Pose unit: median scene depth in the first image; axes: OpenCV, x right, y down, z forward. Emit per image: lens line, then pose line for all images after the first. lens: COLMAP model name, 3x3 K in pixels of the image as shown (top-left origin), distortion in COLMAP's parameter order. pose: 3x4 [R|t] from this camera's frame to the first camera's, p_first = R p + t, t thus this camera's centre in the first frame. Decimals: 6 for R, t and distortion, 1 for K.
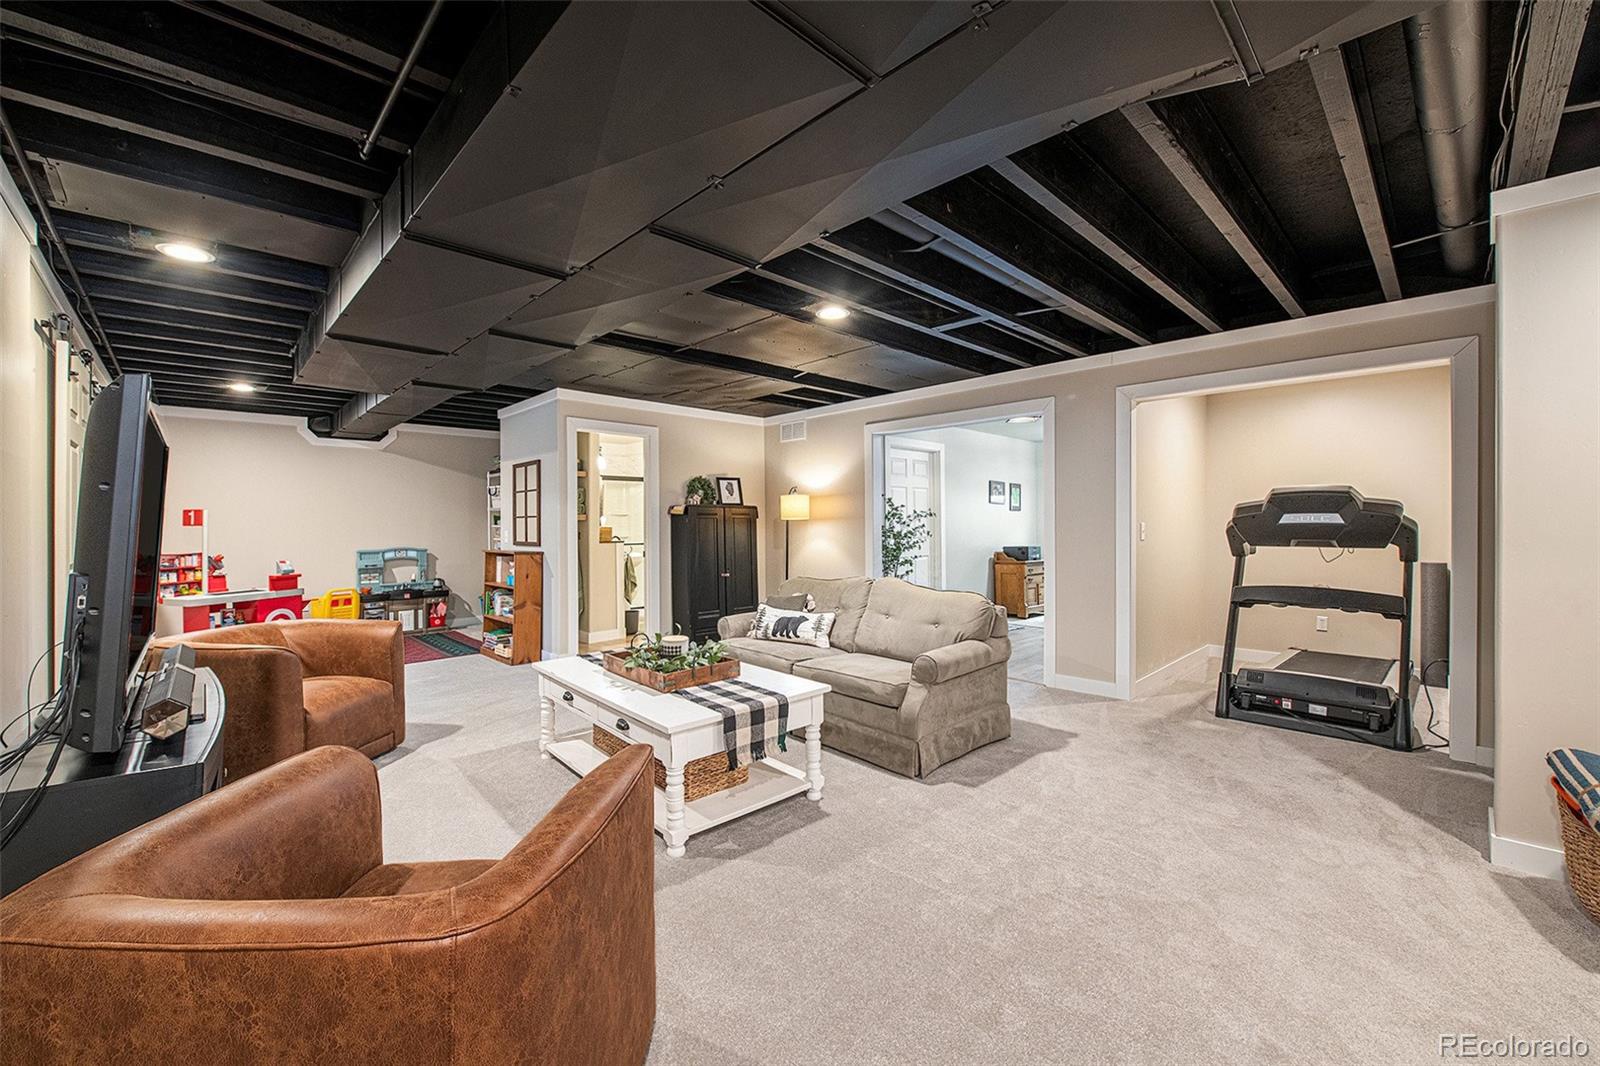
lens RADIAL K [[643.7, 0, 800.8], [0, 643.7, 521.1], [0, 0, 1]] dist [-0.002157, 0.000217]
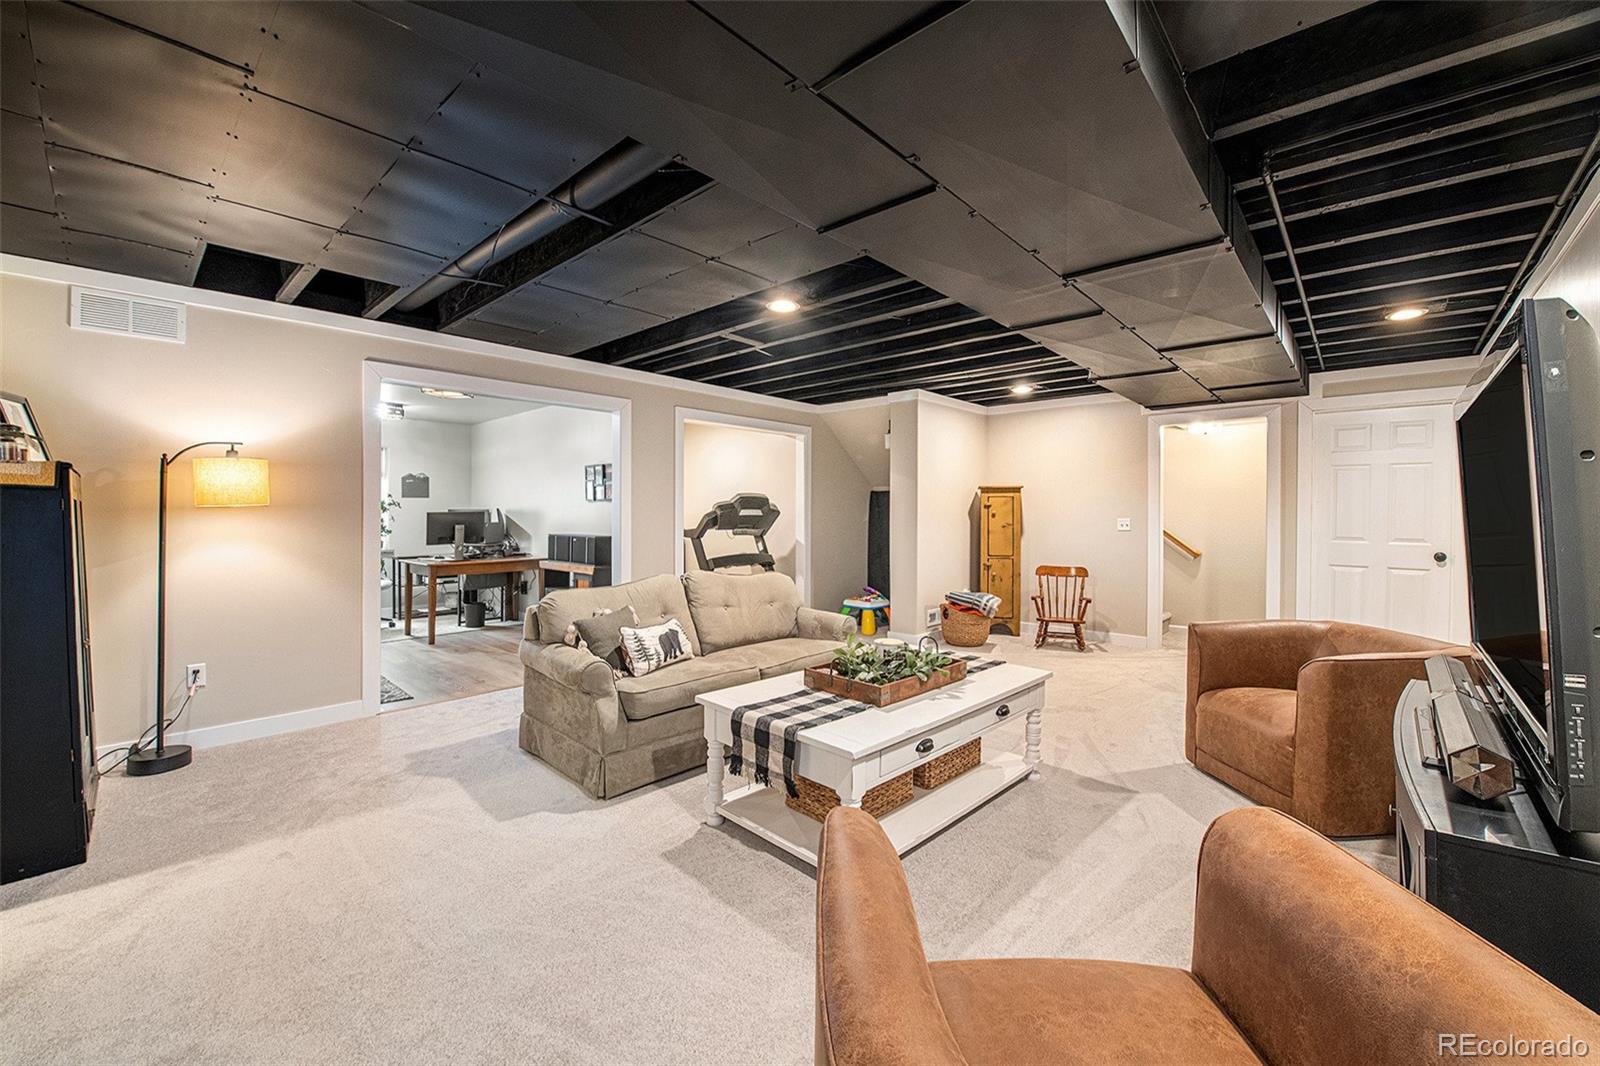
lens RADIAL K [[643.7, 0, 800.8], [0, 643.7, 521.1], [0, 0, 1]] dist [-0.002157, 0.000217]
pose [[-0.054074, -0.011168, 0.998474, -0.909465], [-0.008137, 0.999909, 0.010744, -0.000414], [-0.998504, -0.007544, -0.054160, 0.968411]]
